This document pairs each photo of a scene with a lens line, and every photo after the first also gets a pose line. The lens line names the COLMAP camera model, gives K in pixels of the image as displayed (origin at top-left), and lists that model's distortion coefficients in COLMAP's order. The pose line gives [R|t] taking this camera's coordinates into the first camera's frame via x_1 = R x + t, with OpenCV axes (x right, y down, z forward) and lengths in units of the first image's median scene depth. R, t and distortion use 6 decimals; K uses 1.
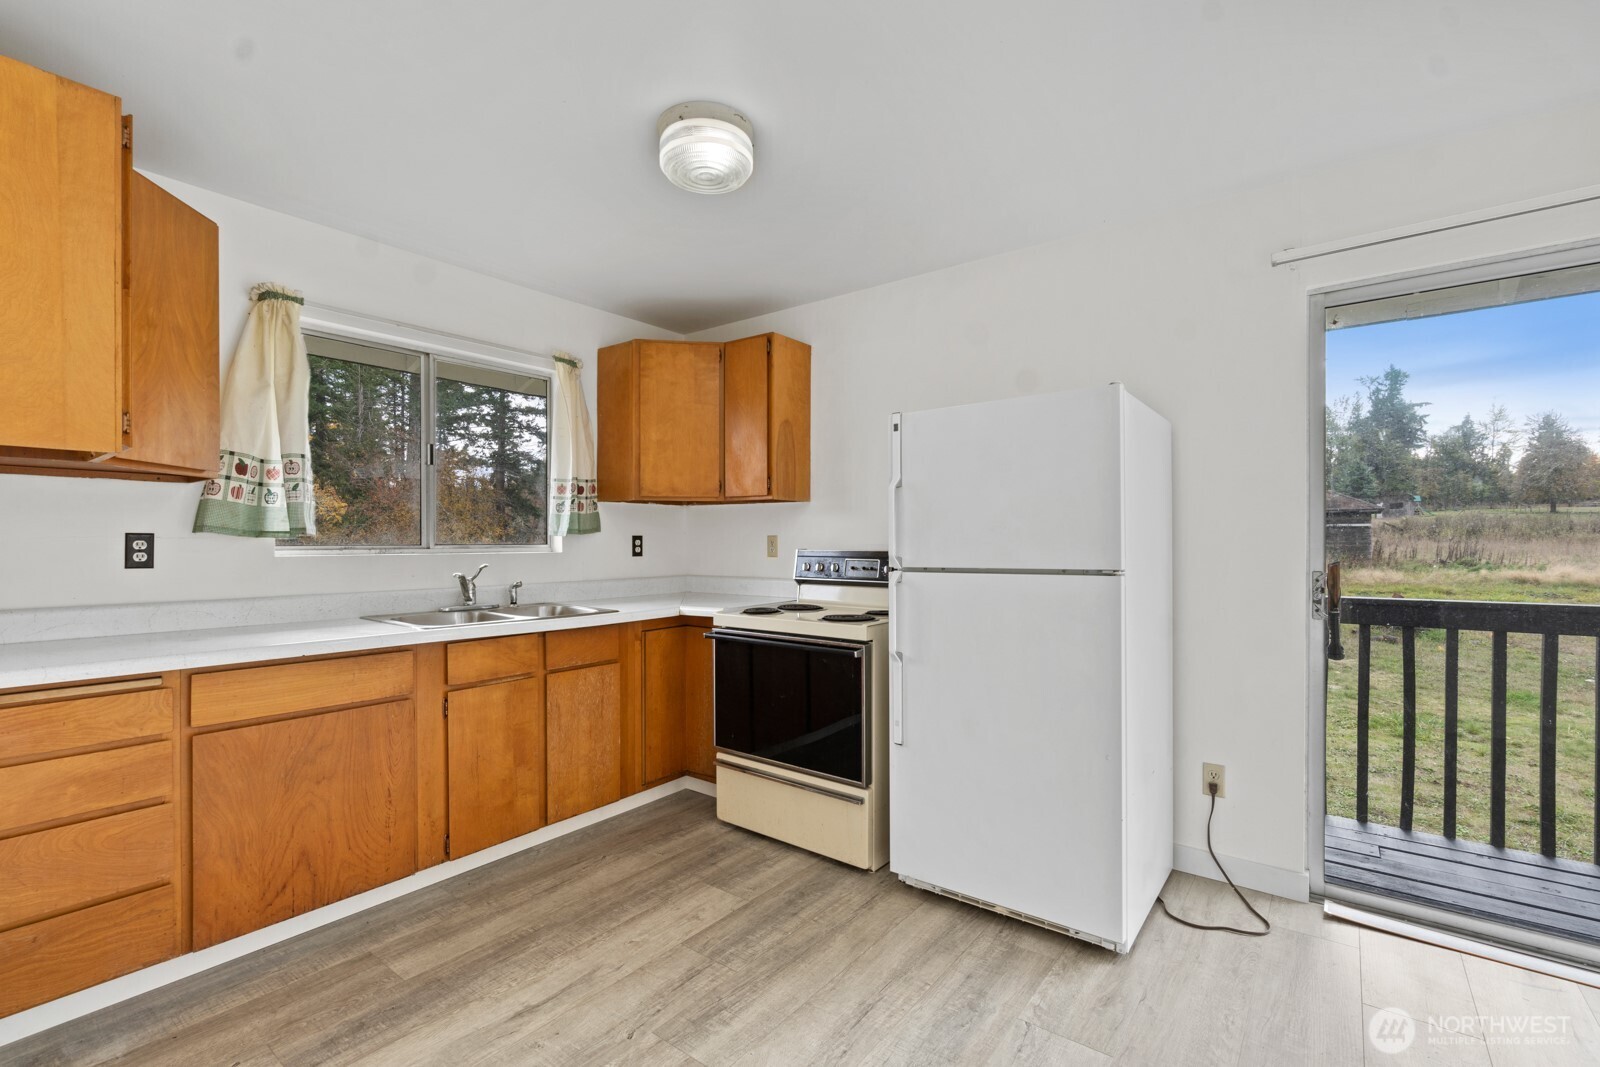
lens RADIAL K [[708.9, 0, 800.3], [0, 708.9, 545.3], [0, 0, 1]] dist [-0.010382, -0.000232]
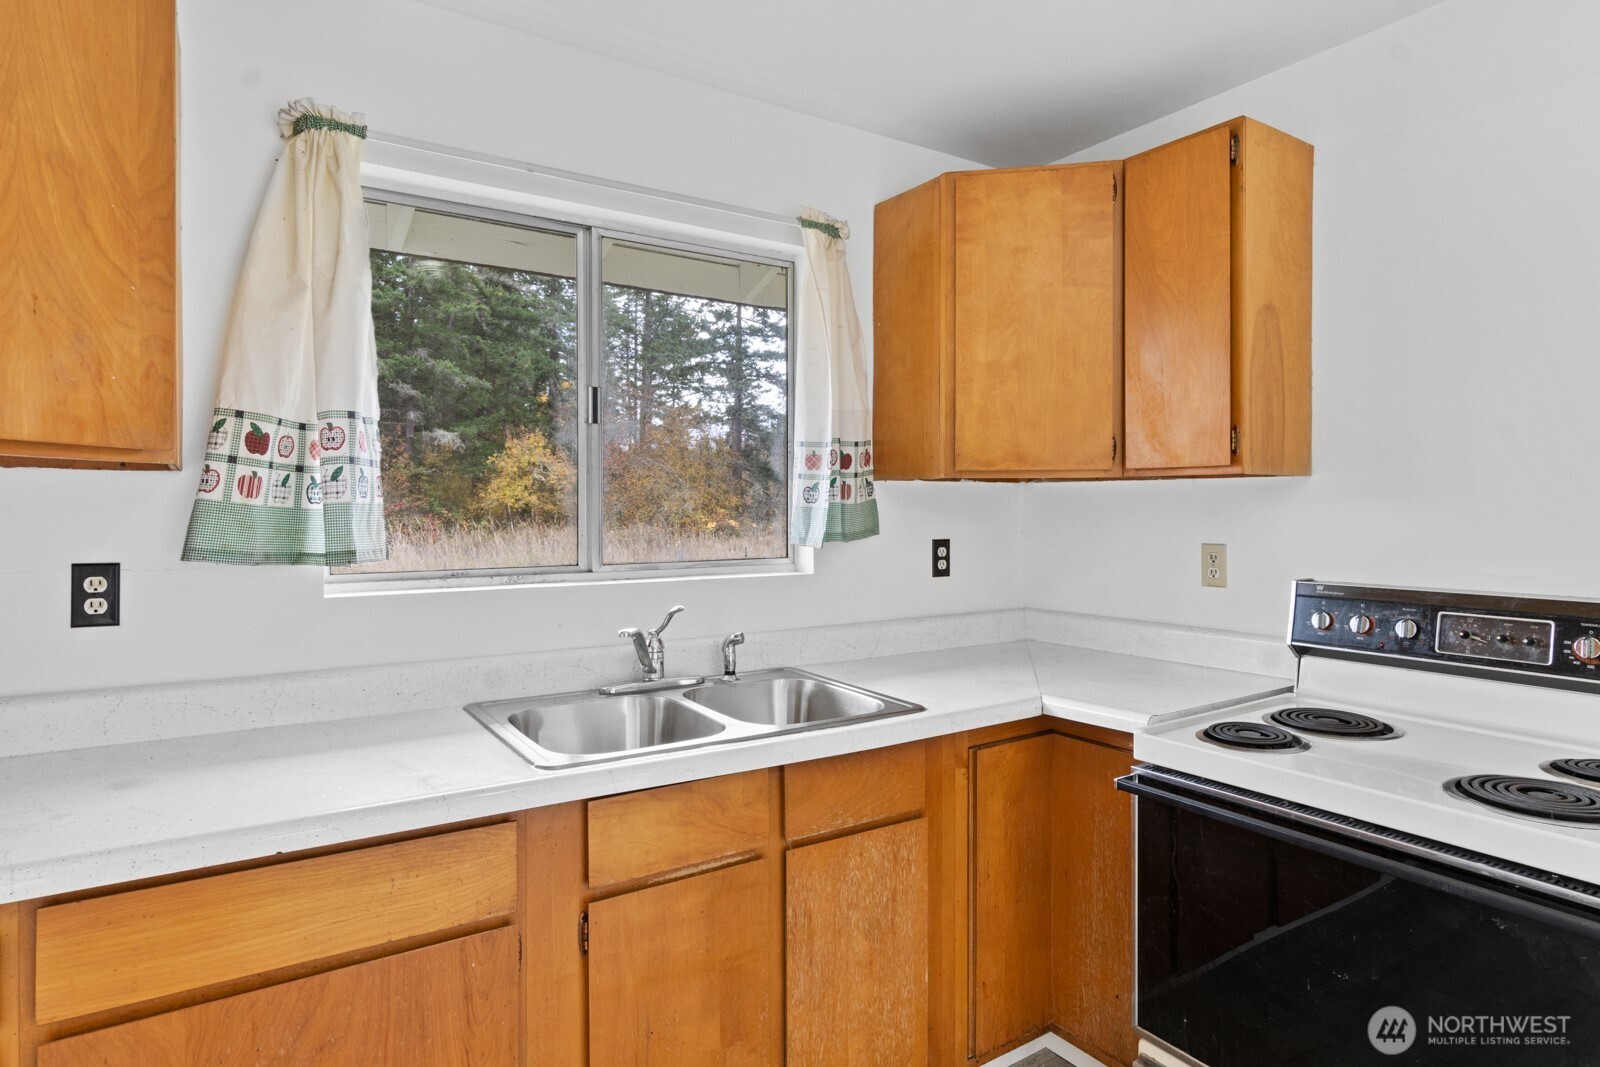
lens RADIAL K [[882.5, 0, 797.3], [0, 882.5, 524.1], [0, 0, 1]] dist [-0.015652, 0.000934]
pose [[0.944633, 0.004728, -0.328093, -0.141298], [-0.001162, 0.999938, 0.011064, -0.042718], [0.328125, -0.010070, 0.944580, 0.398360]]
